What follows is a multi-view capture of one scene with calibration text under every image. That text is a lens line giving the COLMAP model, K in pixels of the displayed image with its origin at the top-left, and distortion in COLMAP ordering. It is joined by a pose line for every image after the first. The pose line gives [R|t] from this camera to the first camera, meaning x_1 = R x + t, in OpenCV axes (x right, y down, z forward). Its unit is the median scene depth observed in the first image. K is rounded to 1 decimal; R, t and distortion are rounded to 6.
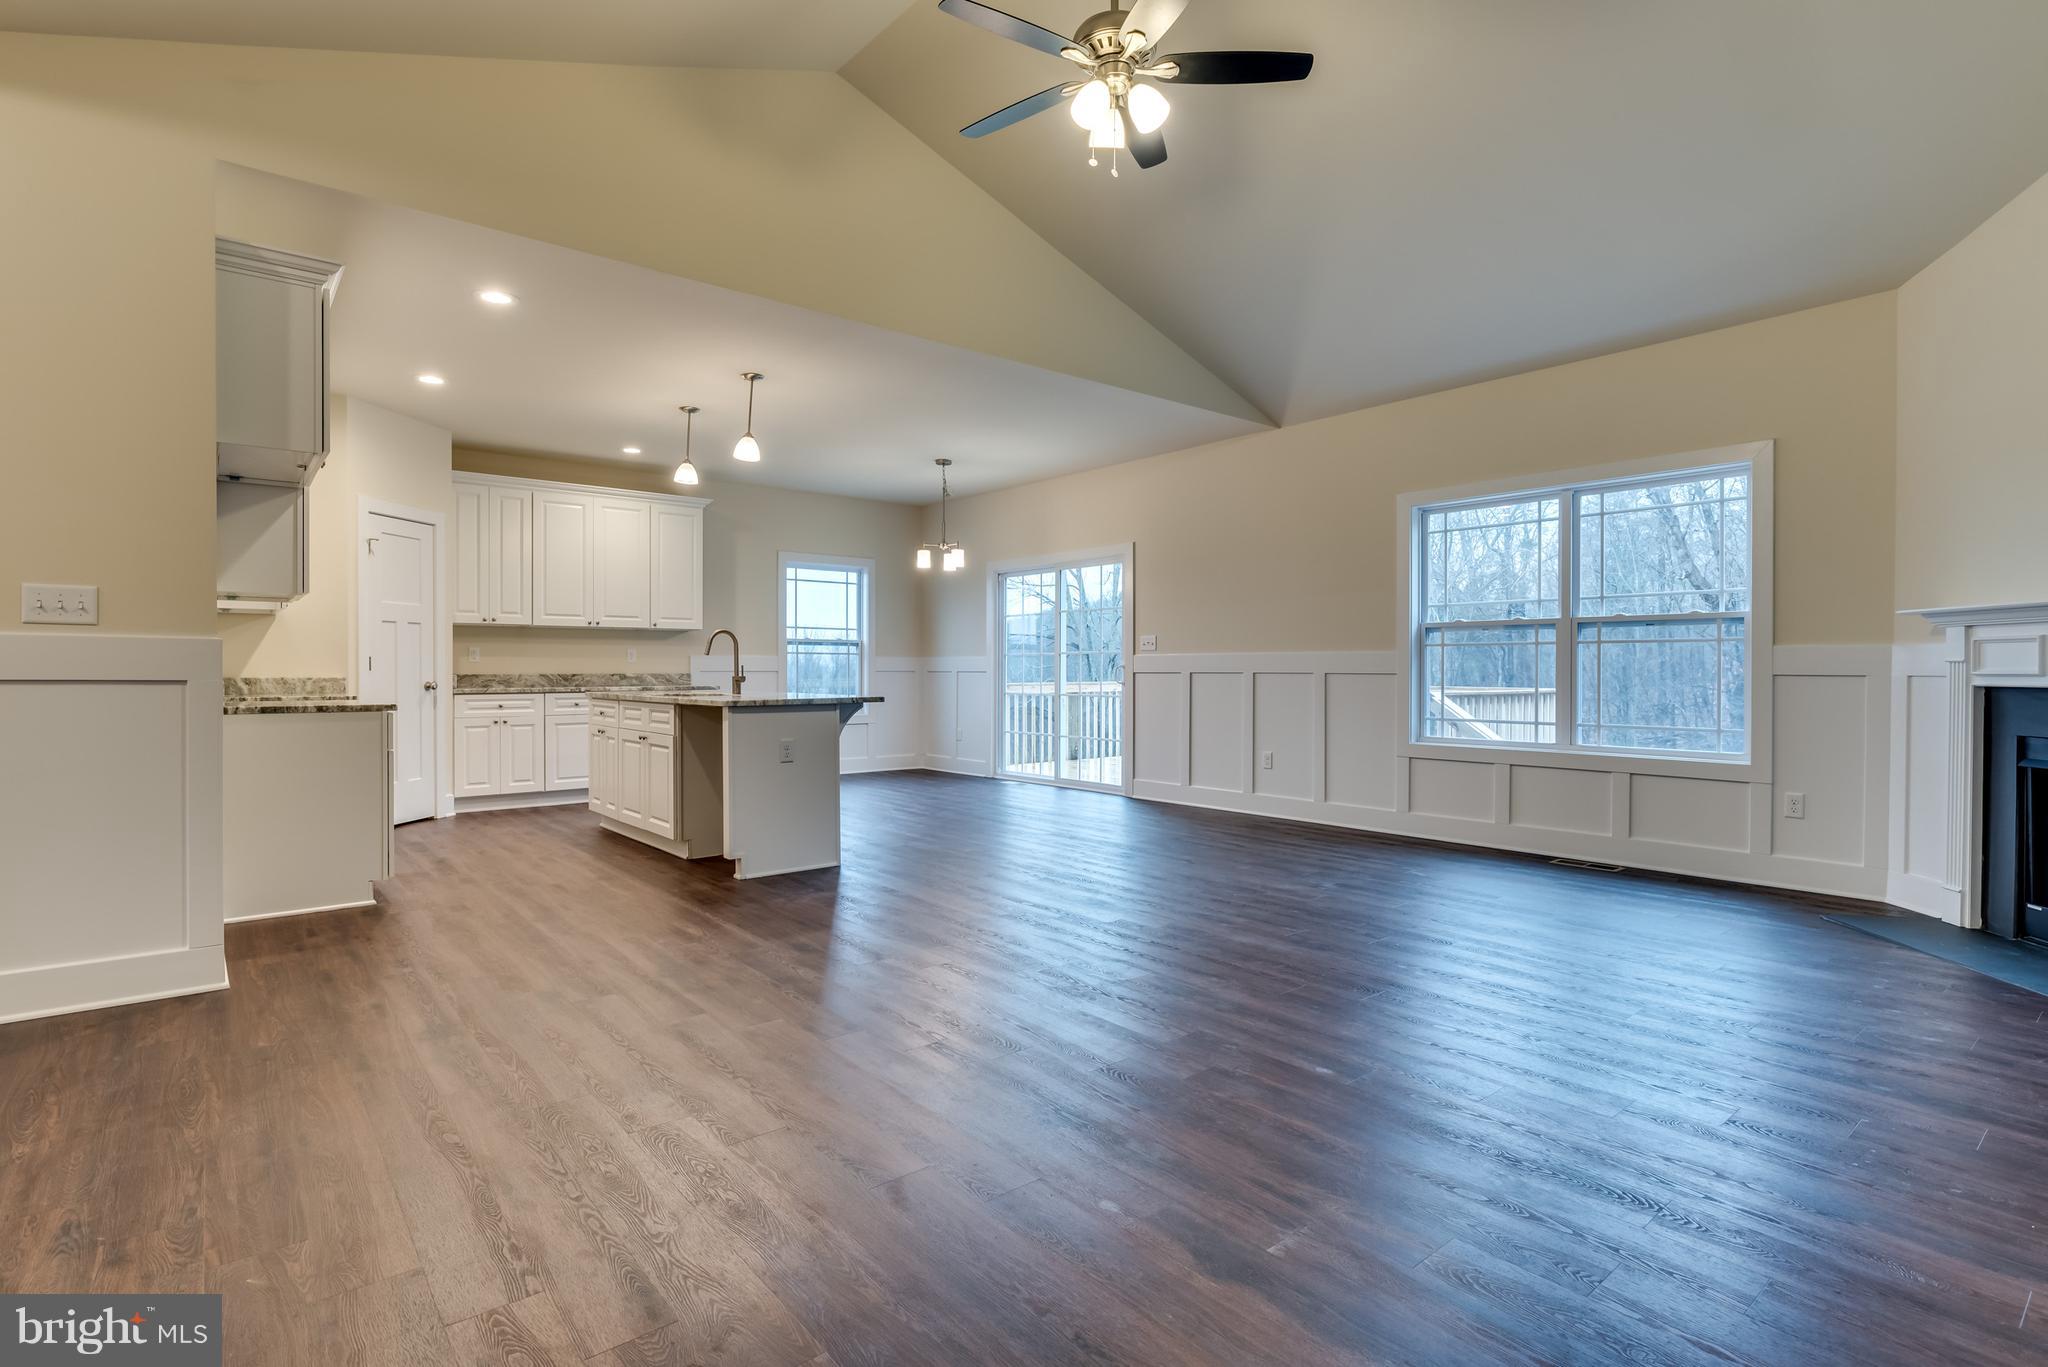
lens RADIAL K [[1001.2, 0, 992.3], [0, 1001.2, 674.6], [0, 0, 1]] dist [-0.001517, -0.000091]
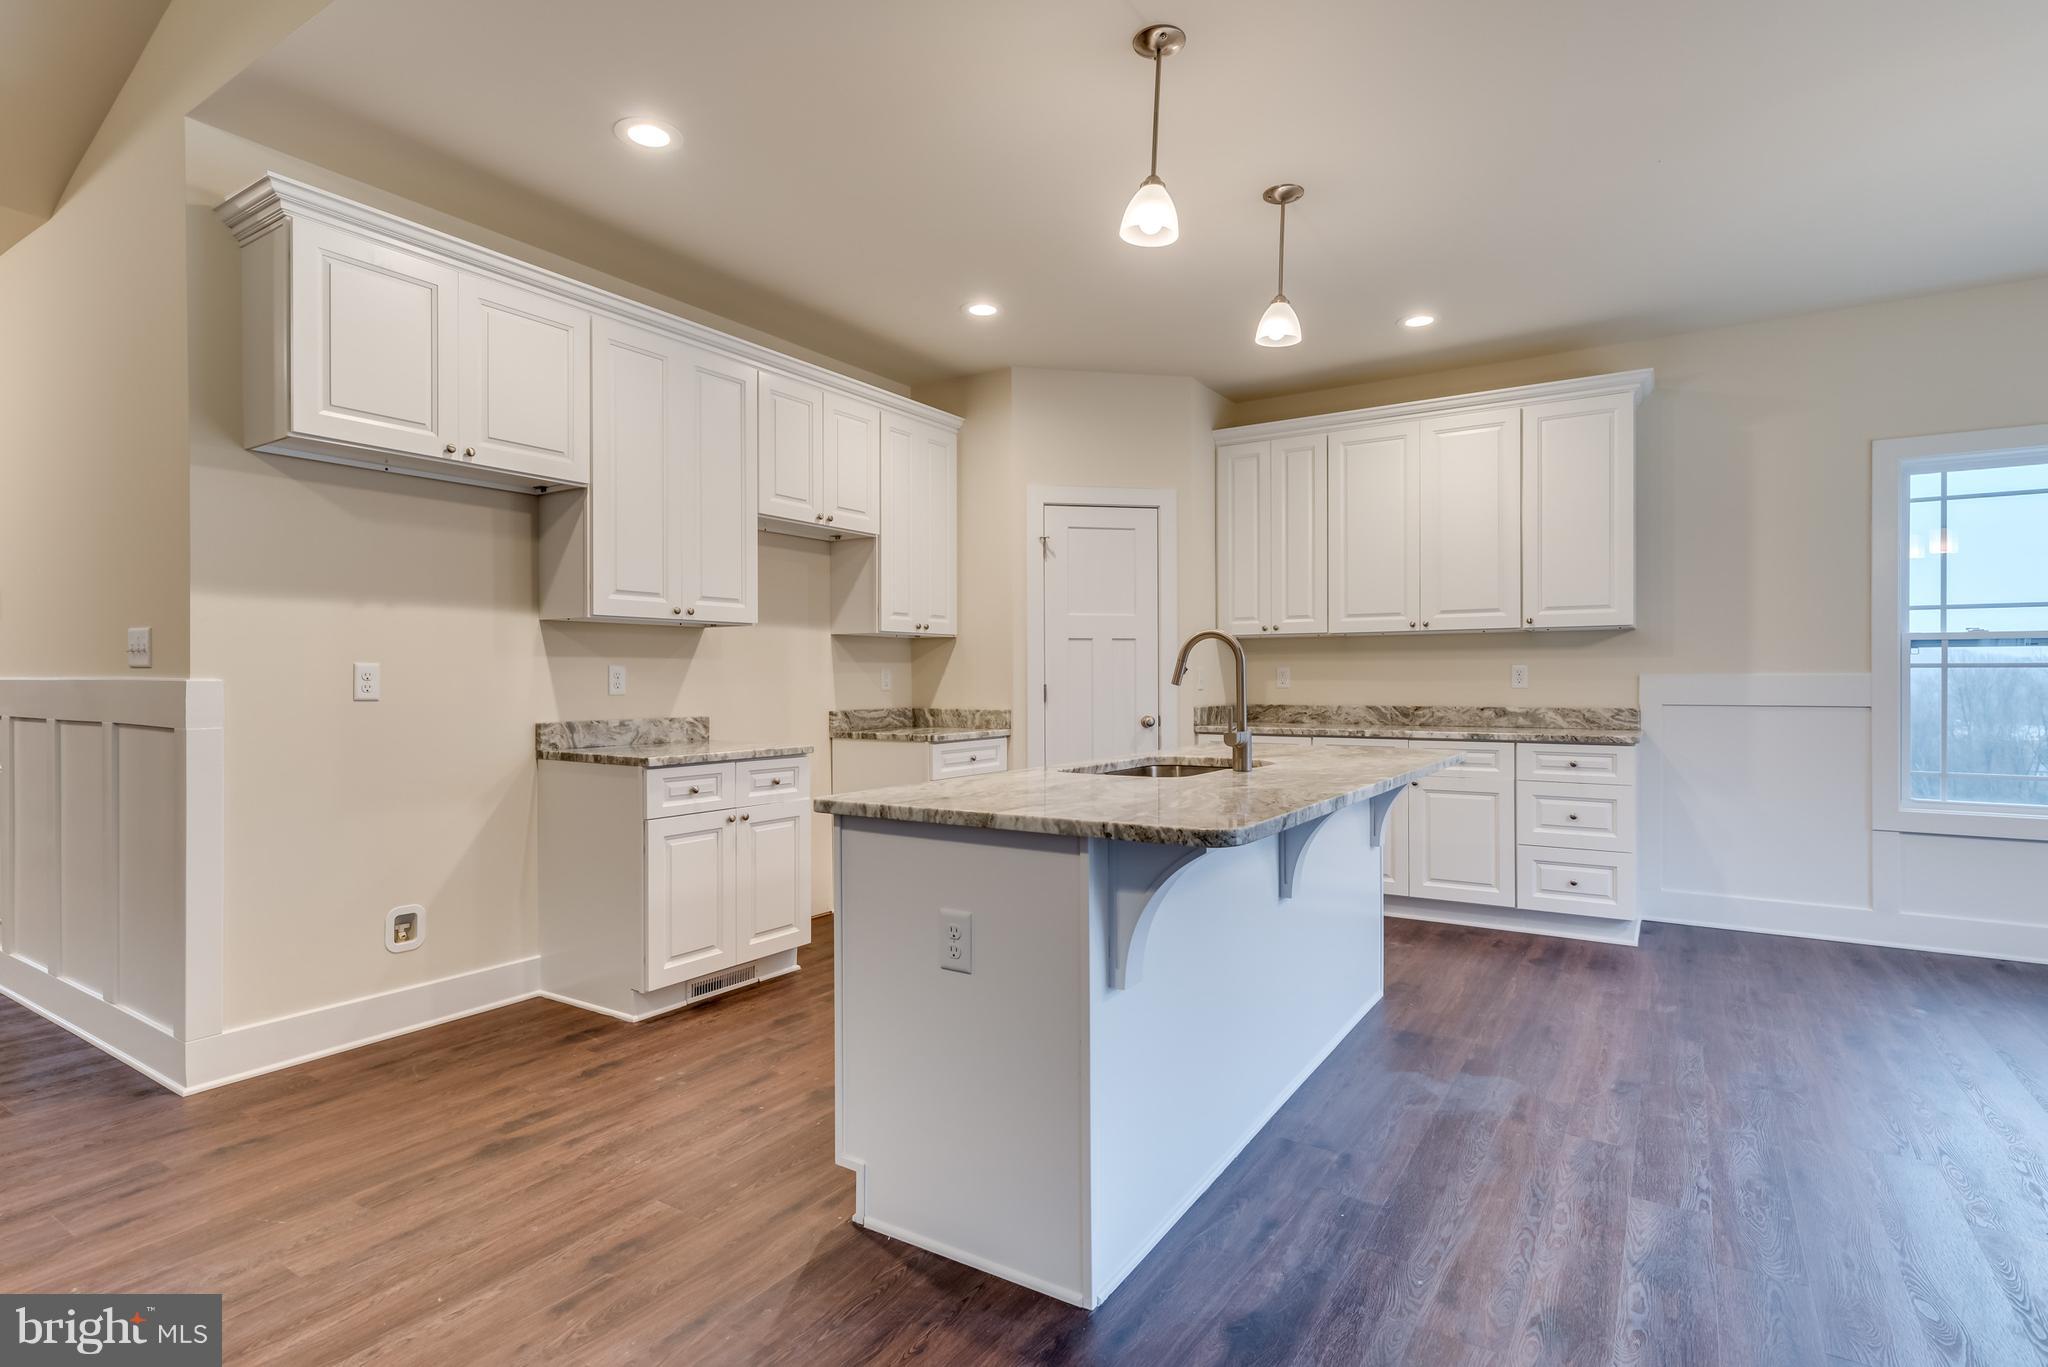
lens RADIAL K [[1008.0, 0, 1042.4], [0, 1008.0, 686.6], [0, 0, 1]] dist [0.002066, 0.000156]
pose [[0.327365, 0.005000, -0.944885, 0.119114], [-0.003768, 0.999985, 0.003985, -0.016356], [0.944891, 0.002256, 0.327379, 0.626350]]
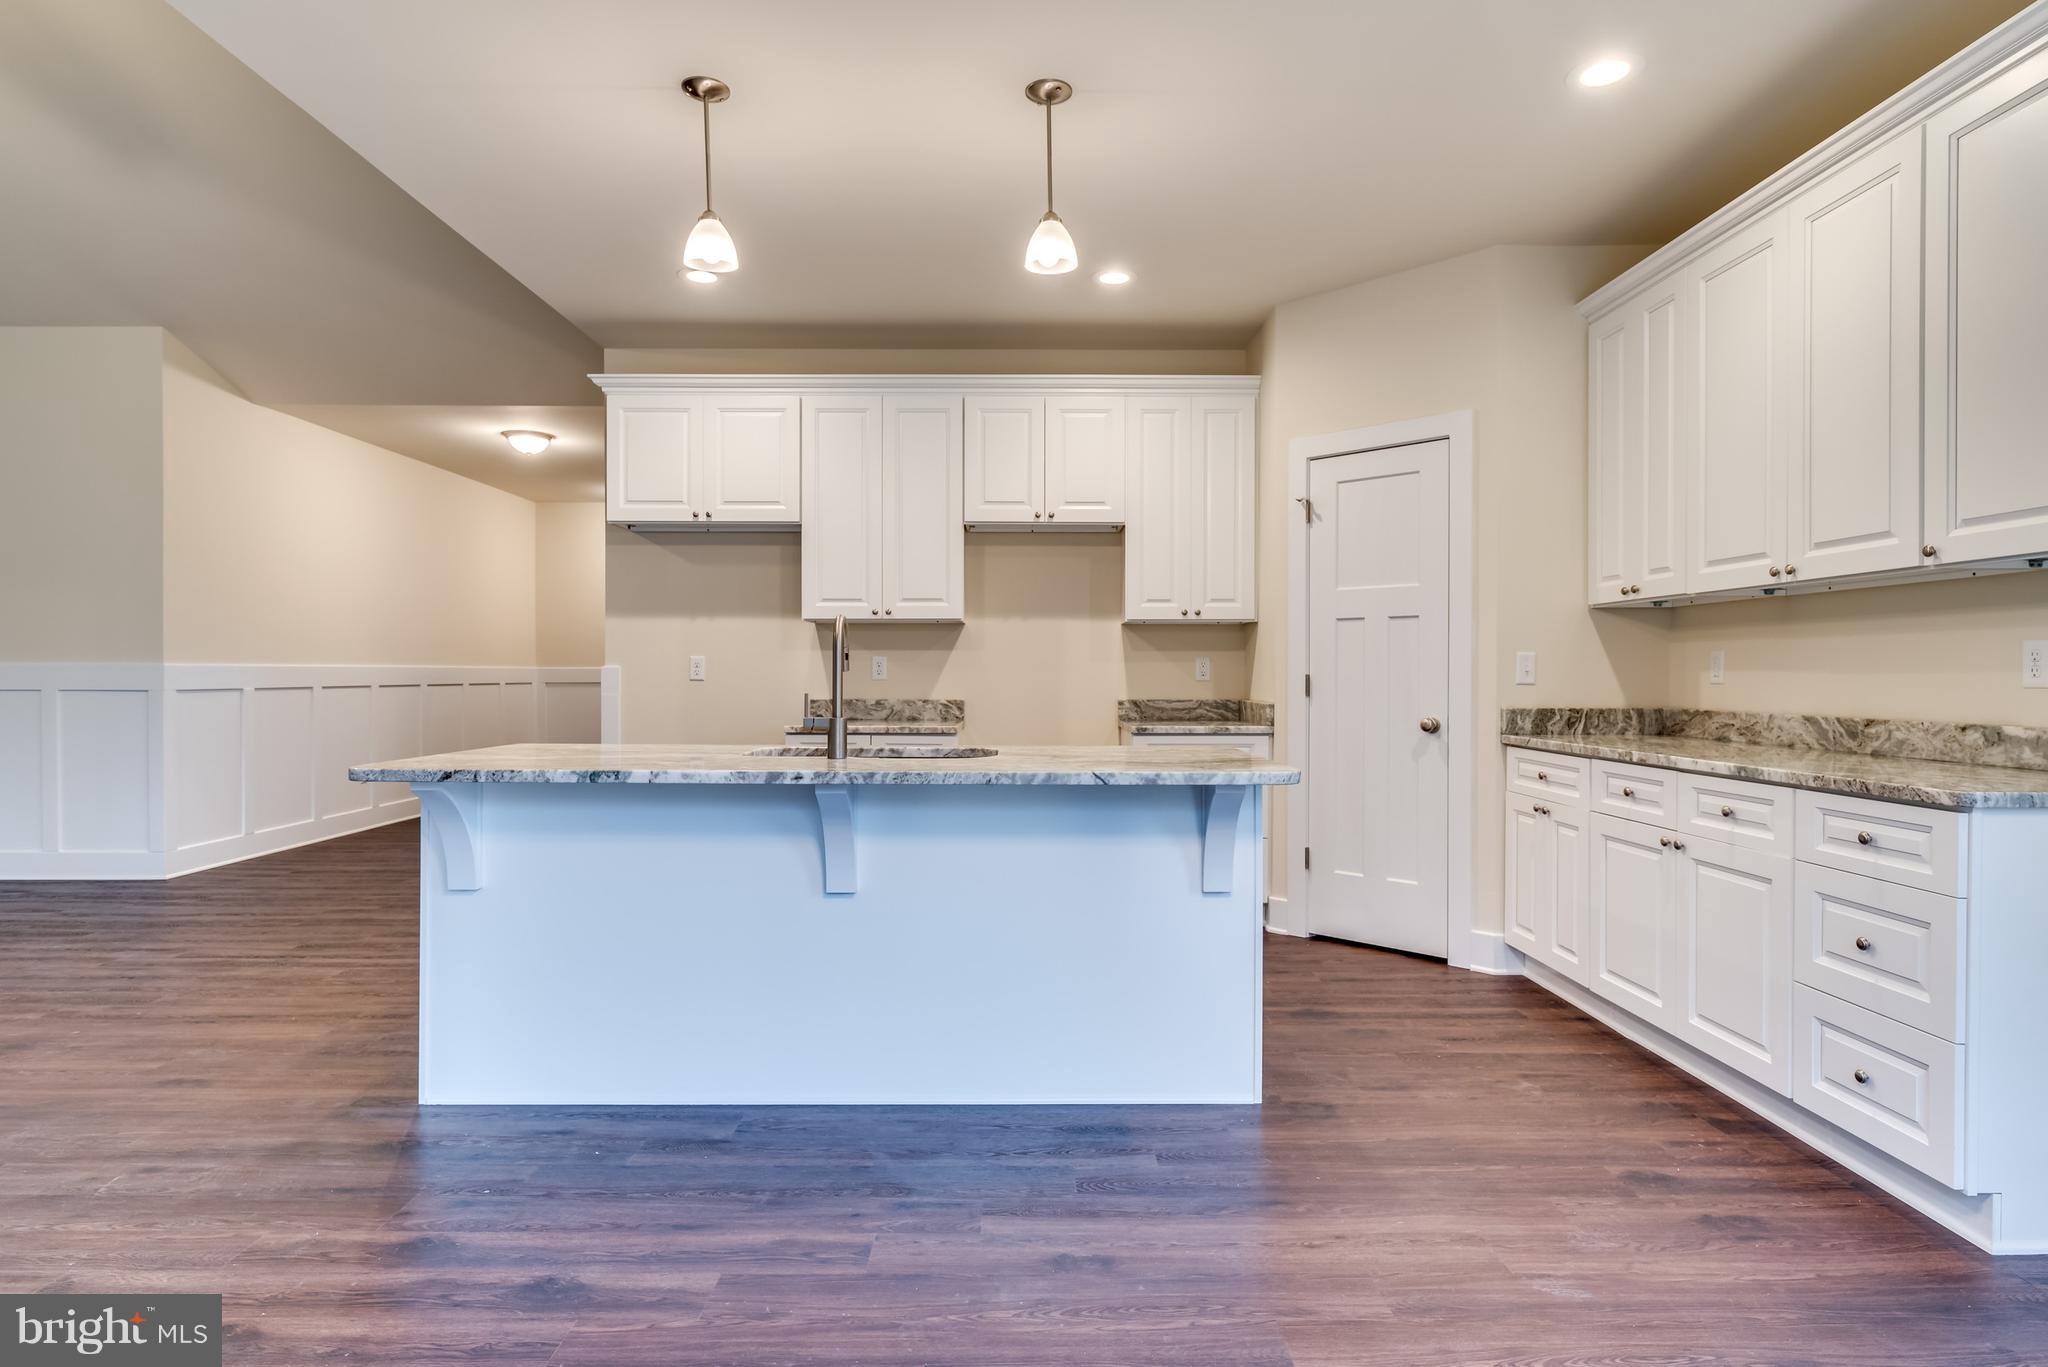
lens RADIAL K [[1101.3, 0, 1024.0], [0, 1101.3, 683.5], [0, 0, 1]] dist [-0.000945, -0.000608]
pose [[-0.612862, 0.004451, -0.790177, 0.065398], [-0.009027, 0.999879, 0.012633, -0.016625], [0.790138, 0.014875, -0.612748, 1.108691]]
